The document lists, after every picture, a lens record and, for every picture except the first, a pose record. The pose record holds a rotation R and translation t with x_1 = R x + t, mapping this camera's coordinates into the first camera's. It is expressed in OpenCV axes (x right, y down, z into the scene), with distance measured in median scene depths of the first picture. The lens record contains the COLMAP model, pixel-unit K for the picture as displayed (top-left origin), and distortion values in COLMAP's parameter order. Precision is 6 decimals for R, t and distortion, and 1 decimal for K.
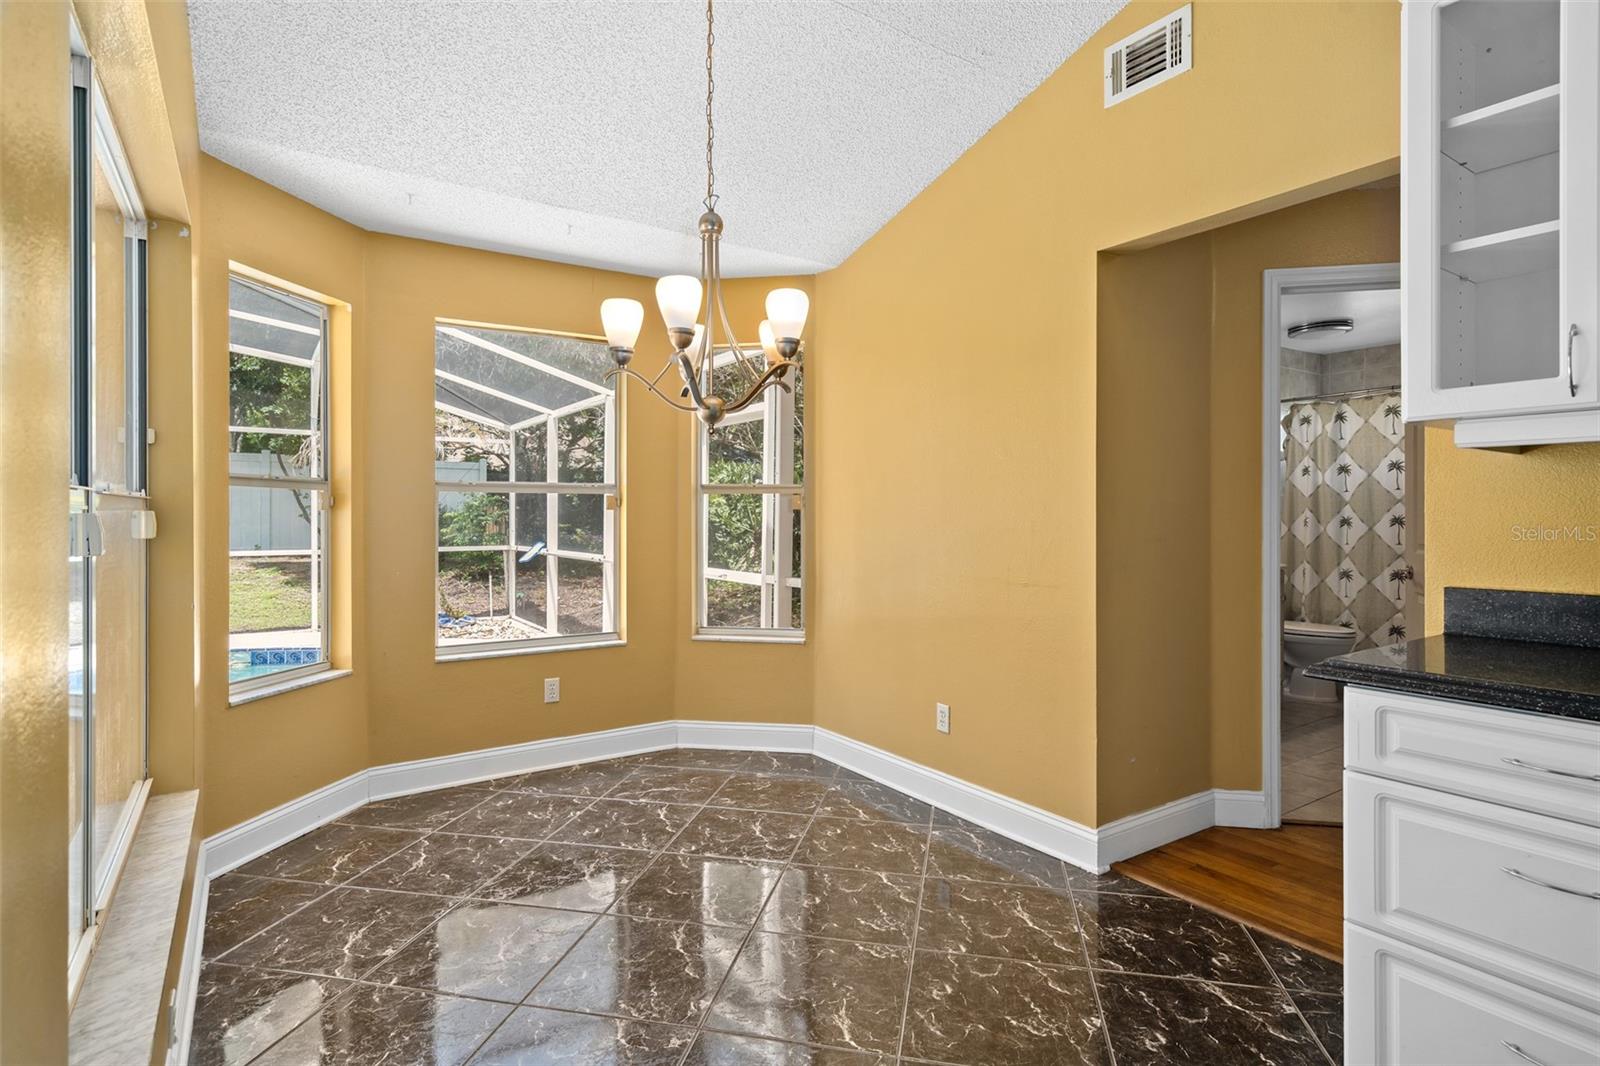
lens RADIAL K [[812.0, 0, 788.9], [0, 812.0, 520.2], [0, 0, 1]] dist [-0.001655, -0.000172]
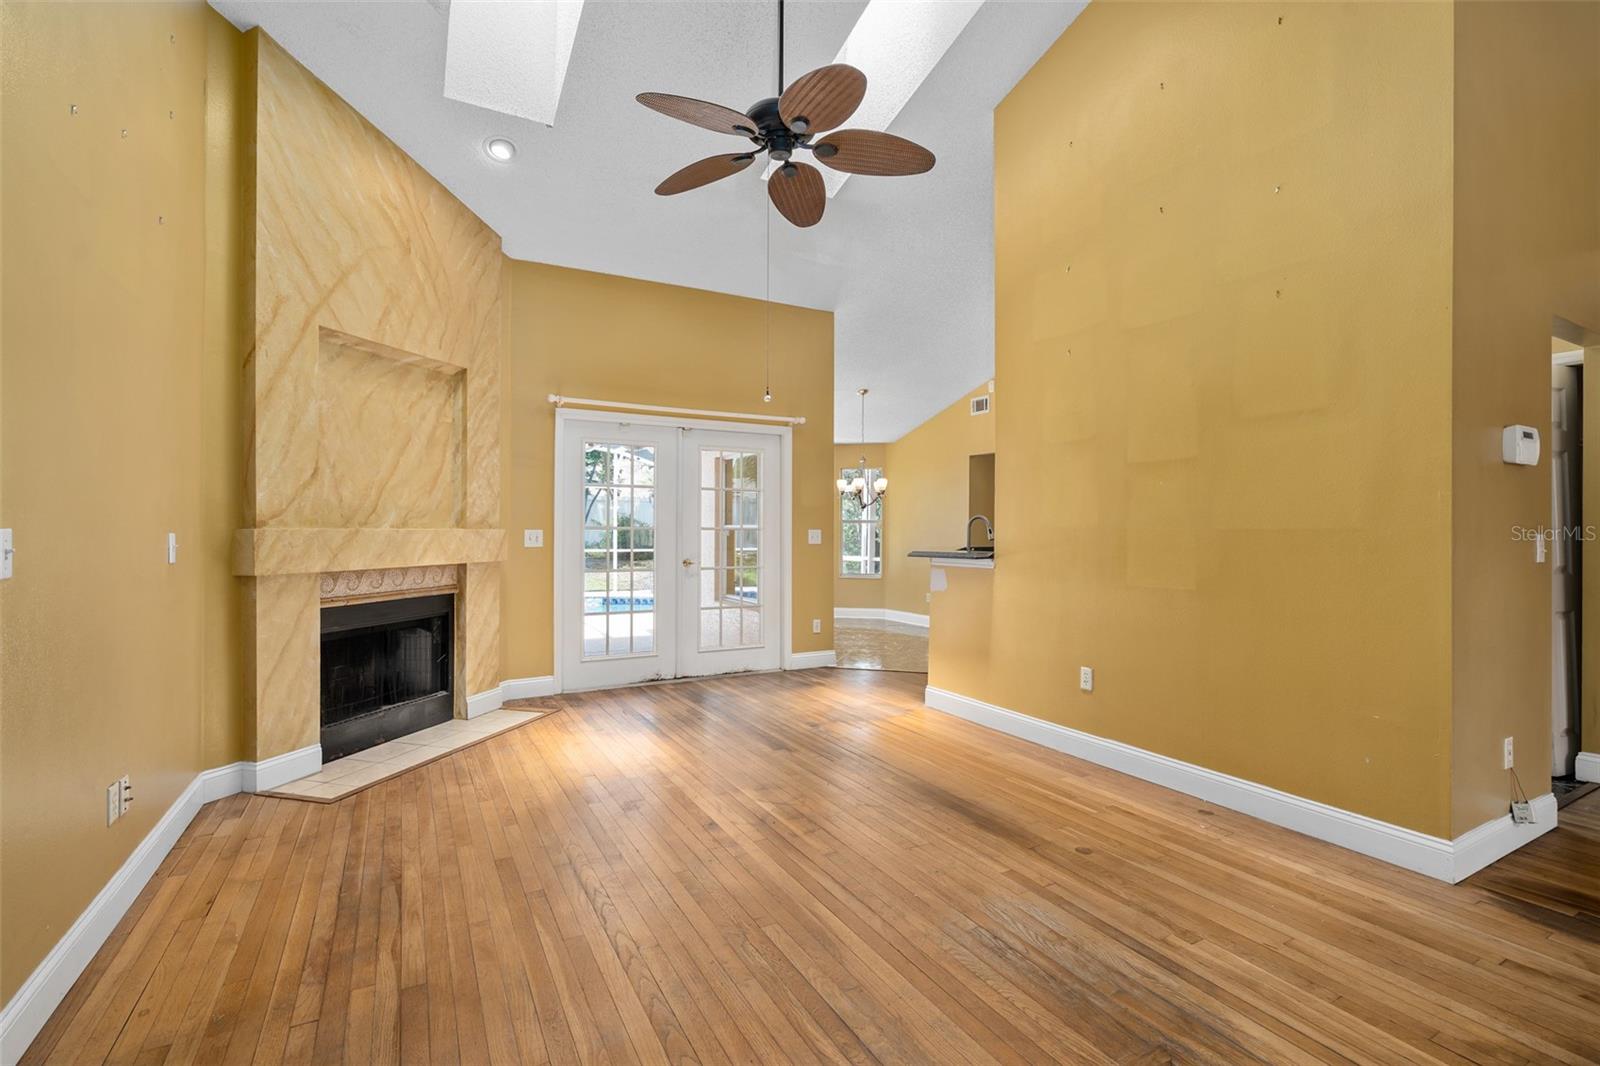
lens RADIAL K [[714.2, 0, 798.6], [0, 714.2, 532.9], [0, 0, 1]] dist [-0.001963, 0.001192]
pose [[0.997037, 0.006094, -0.076681, -0.085929], [-0.006910, 0.999922, -0.010384, 0.026391], [0.076612, 0.010883, 0.997002, -1.634807]]
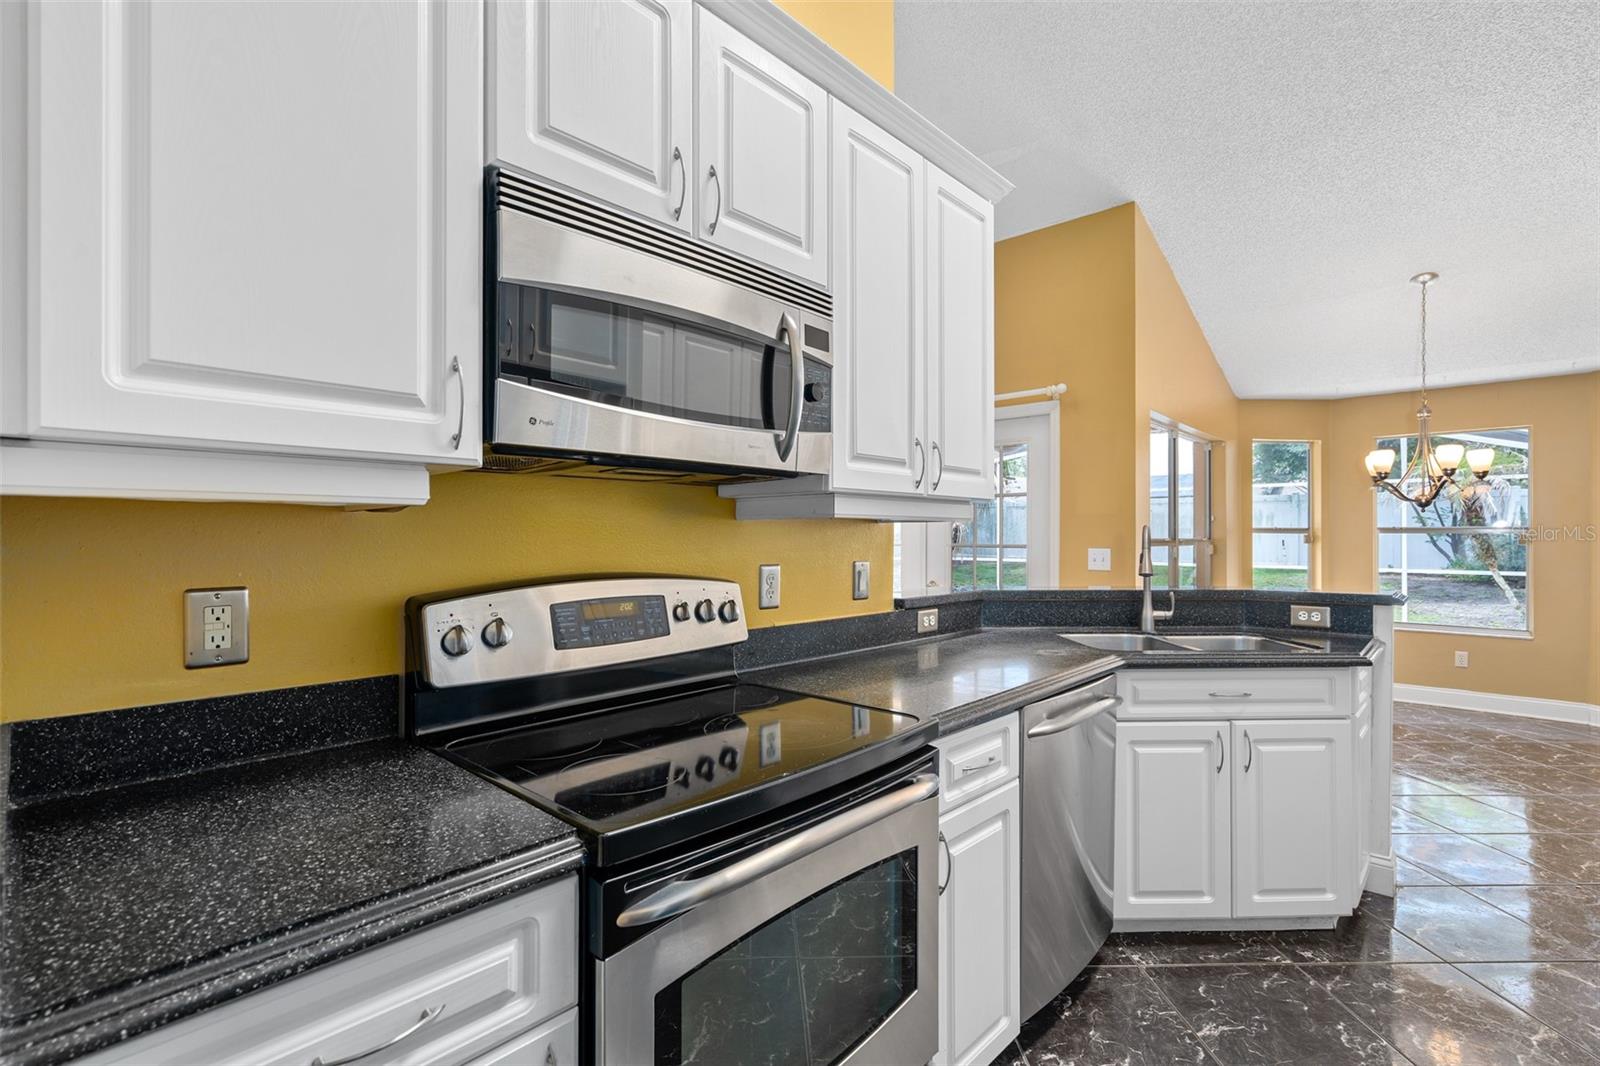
lens RADIAL K [[714.2, 0, 789.6], [0, 714.2, 527.5], [0, 0, 1]] dist [-0.001963, 0.001192]
pose [[0.220154, 0.004116, -0.975456, 0.826983], [-0.023229, 0.999730, -0.001024, -0.021114], [0.975189, 0.022884, 0.220190, -0.619253]]
